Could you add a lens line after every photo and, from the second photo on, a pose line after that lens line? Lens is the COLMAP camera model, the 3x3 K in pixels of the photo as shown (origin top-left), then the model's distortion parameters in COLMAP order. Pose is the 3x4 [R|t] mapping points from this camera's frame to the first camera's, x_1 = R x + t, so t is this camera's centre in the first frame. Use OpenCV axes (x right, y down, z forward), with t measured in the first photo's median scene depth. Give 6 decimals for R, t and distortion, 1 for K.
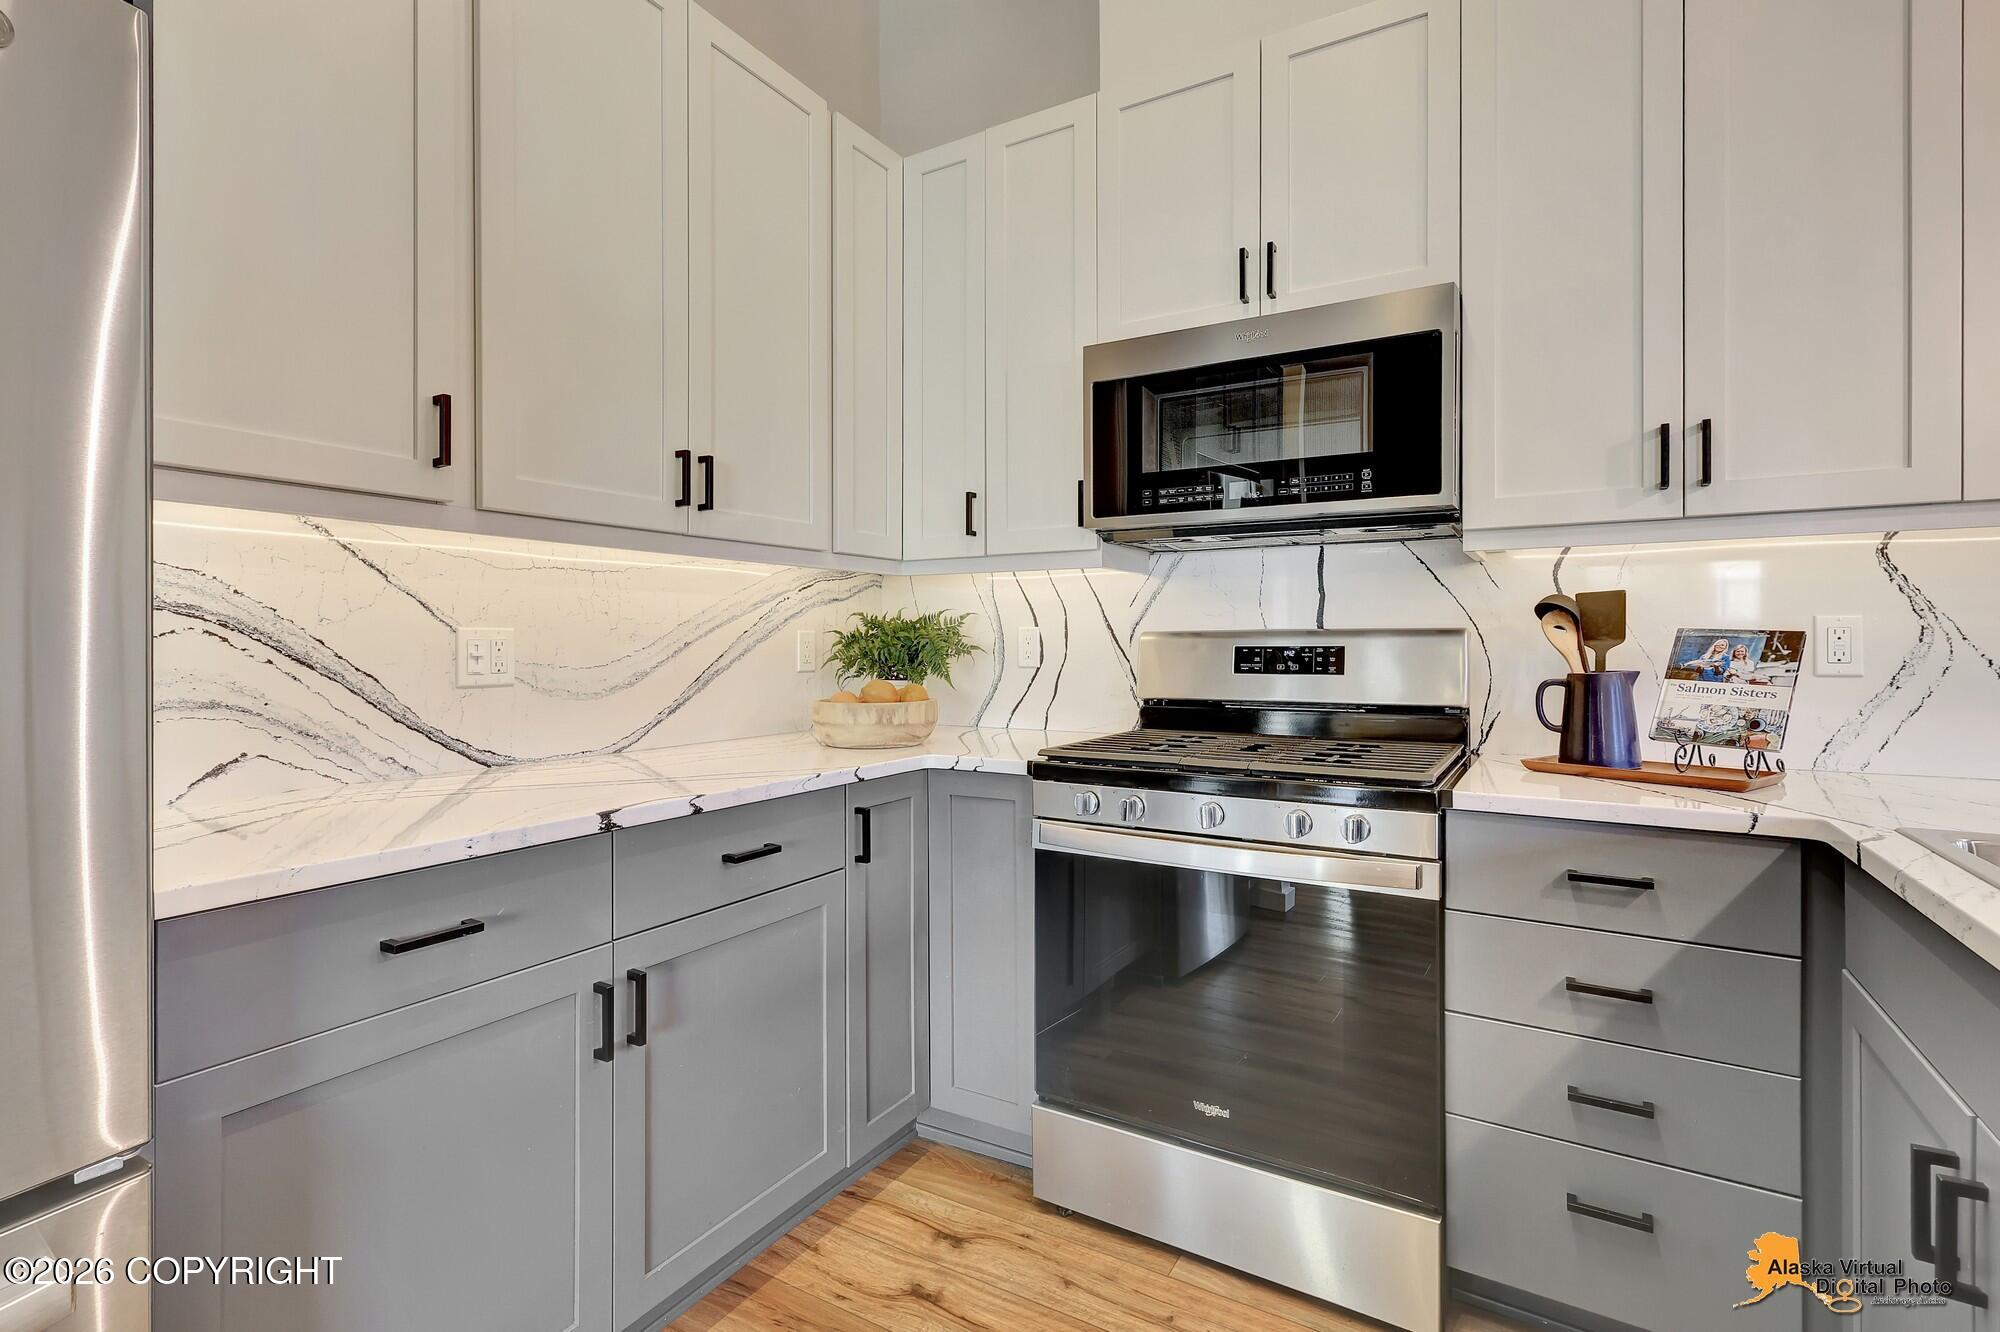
lens RADIAL K [[922.5, 0, 993.3], [0, 922.5, 650.2], [0, 0, 1]] dist [-0.005223, 0.000136]
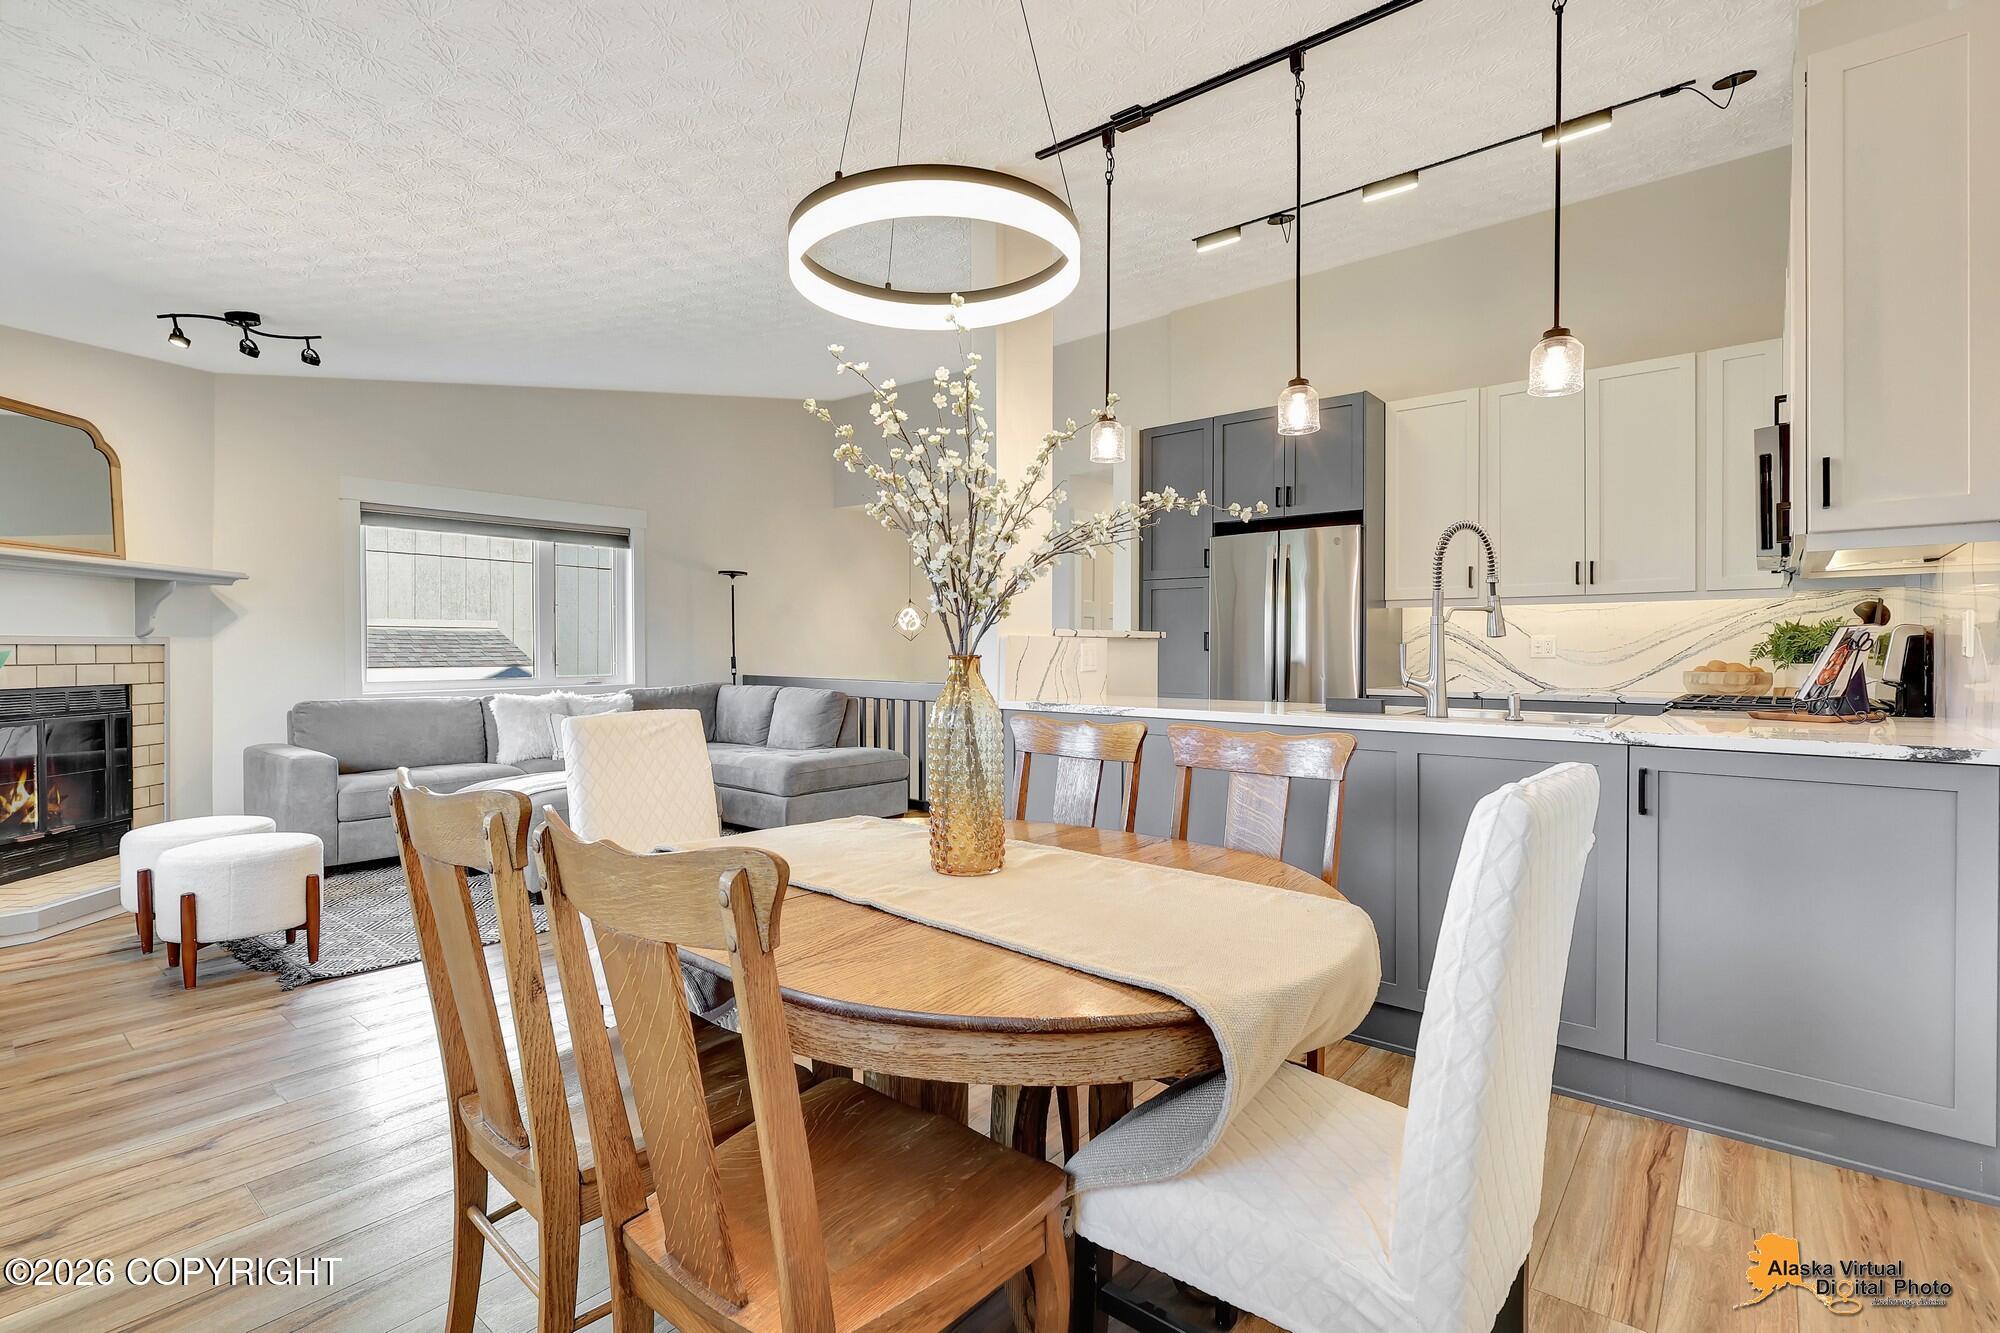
lens RADIAL K [[922.5, 0, 995.8], [0, 922.5, 653.5], [0, 0, 1]] dist [-0.005223, 0.000136]
pose [[-0.132399, 0.016014, -0.991067, 2.242049], [0.001515, 0.999872, 0.015954, -0.017792], [0.991195, 0.000610, -0.132406, -0.194380]]
